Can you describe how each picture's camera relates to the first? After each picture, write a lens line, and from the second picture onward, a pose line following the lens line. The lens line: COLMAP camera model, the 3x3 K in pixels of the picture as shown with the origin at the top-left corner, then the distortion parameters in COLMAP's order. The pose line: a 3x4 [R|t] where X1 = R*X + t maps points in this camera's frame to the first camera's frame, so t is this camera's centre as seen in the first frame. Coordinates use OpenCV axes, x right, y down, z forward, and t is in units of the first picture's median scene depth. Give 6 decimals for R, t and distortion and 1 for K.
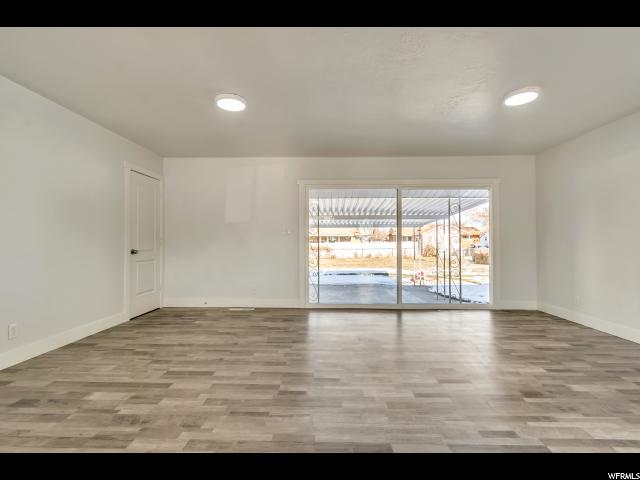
lens RADIAL K [[289.5, 0, 322.2], [0, 289.5, 240.3], [0, 0, 1]] dist [-0.000171, -0.000118]
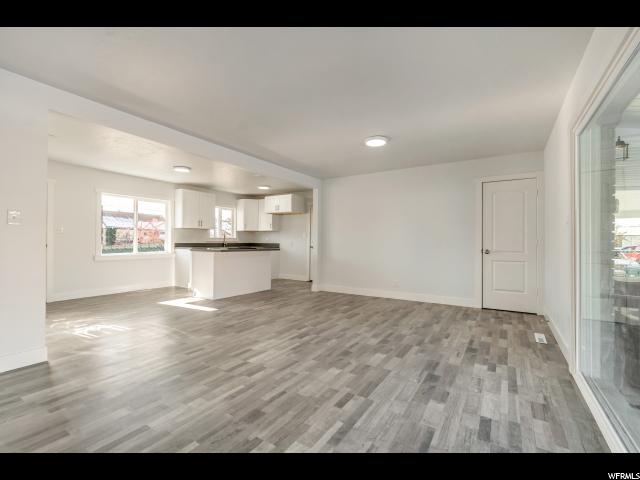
lens RADIAL K [[289.5, 0, 322.2], [0, 289.5, 240.3], [0, 0, 1]] dist [-0.000171, -0.000118]
pose [[-0.507908, -0.009186, -0.861362, 1.012999], [0.000230, 0.999942, -0.010799, 0.010486], [0.861411, -0.005683, -0.507876, 1.494037]]
